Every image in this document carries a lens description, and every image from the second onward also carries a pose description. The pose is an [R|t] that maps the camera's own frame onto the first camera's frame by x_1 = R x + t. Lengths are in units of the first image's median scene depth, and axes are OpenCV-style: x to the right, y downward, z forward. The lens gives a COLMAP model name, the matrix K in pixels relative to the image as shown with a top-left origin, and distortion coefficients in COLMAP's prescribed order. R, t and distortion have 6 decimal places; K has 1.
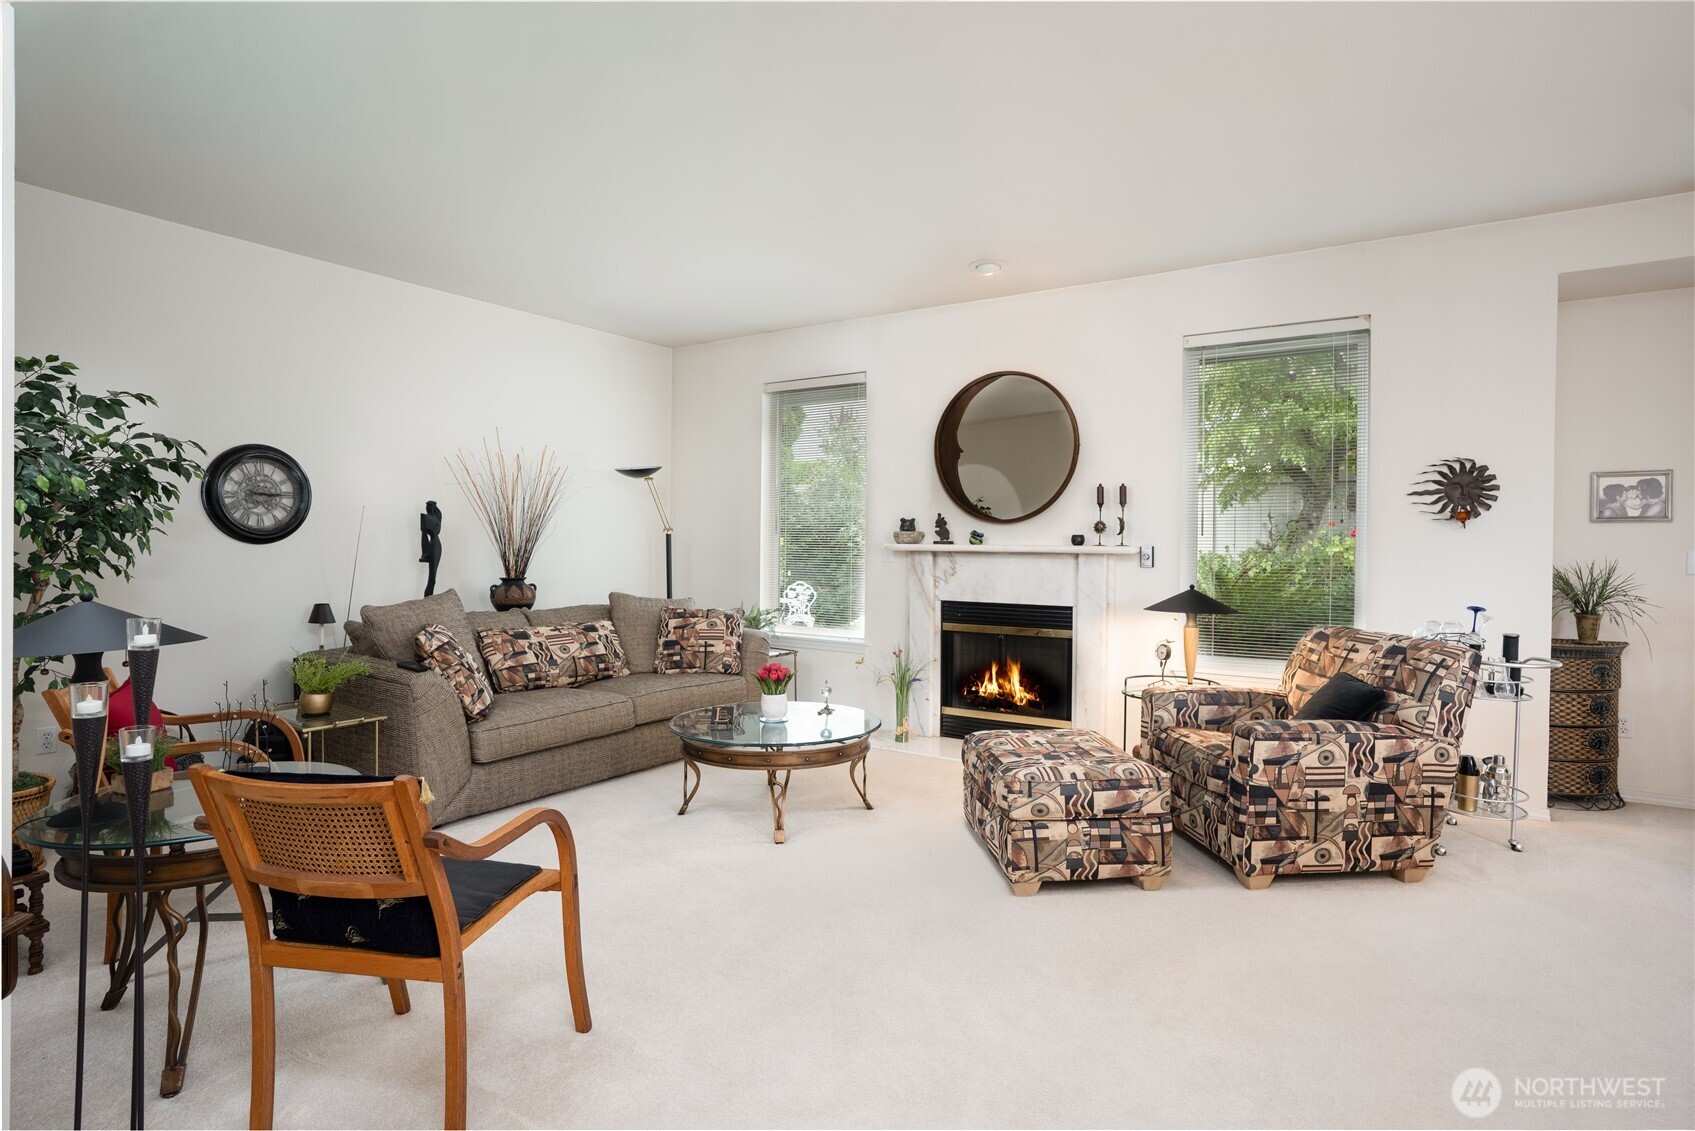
lens RADIAL K [[864.7, 0, 837.4], [0, 864.7, 553.9], [0, 0, 1]] dist [-0.034222, 0.007928]
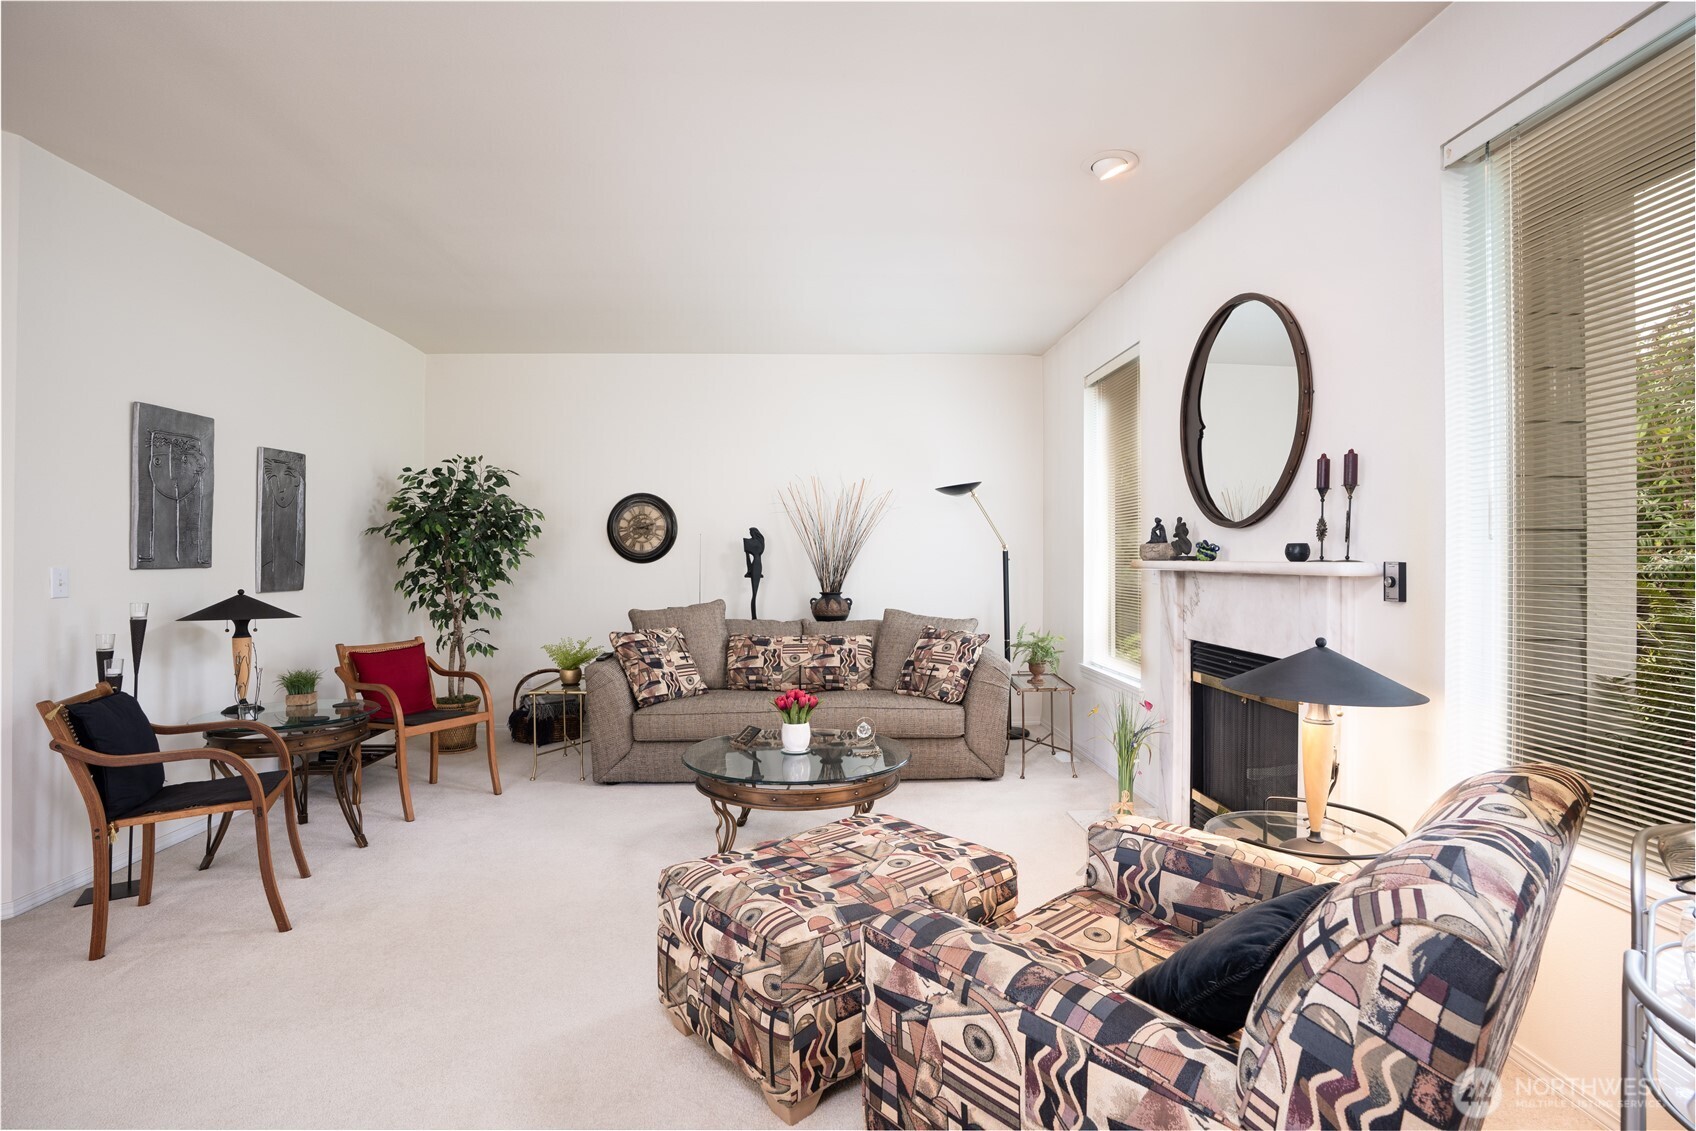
lens RADIAL K [[802.5, 0, 864.7], [0, 802.5, 567.7], [0, 0, 1]] dist [-0.044258, 0.003438]
pose [[0.597276, 0.001421, -0.802035, 0.556907], [-0.003951, 0.999992, -0.001171, -0.003913], [0.802026, 0.003868, 0.597276, 0.456839]]
